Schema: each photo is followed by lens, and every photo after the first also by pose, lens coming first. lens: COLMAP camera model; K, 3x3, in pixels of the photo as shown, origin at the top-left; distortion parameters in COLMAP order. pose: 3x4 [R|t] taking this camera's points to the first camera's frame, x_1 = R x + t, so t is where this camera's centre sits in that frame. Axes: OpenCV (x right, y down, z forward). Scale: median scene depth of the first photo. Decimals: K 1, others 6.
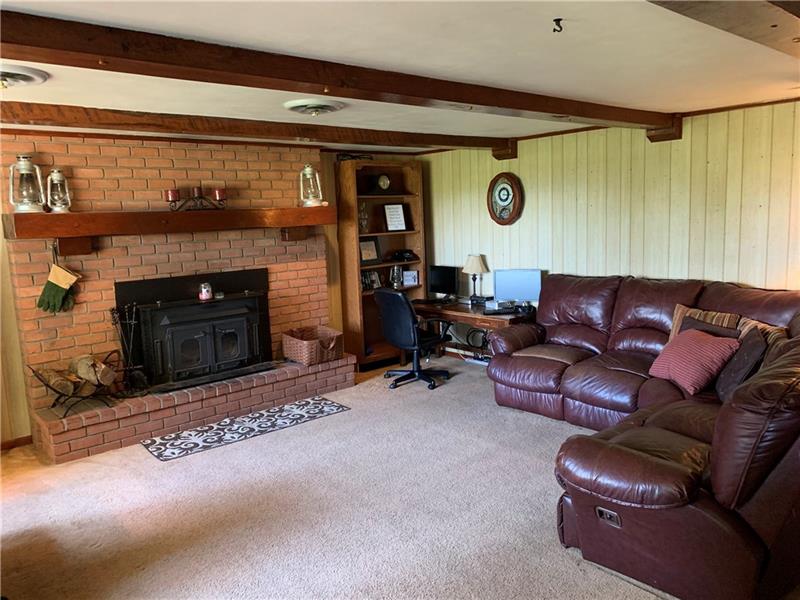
lens RADIAL K [[622.0, 0, 397.6], [0, 622.0, 298.8], [0, 0, 1]] dist [0.006248, -0.006014]
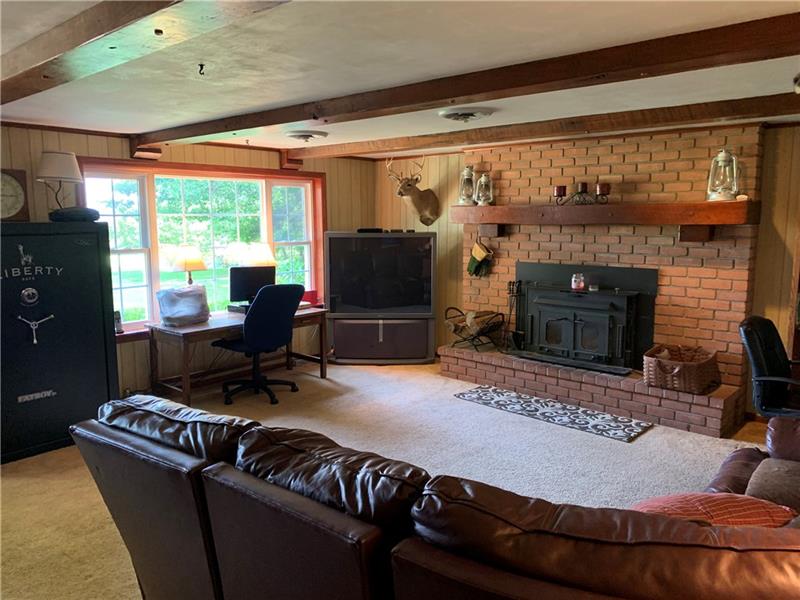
lens RADIAL K [[622.0, 0, 397.6], [0, 622.0, 298.8], [0, 0, 1]] dist [0.006248, -0.006014]
pose [[0.091224, 0.169746, -0.981257, 0.698336], [-0.134180, 0.978475, 0.156791, -0.106141], [0.986749, 0.117362, 0.112037, 0.570955]]
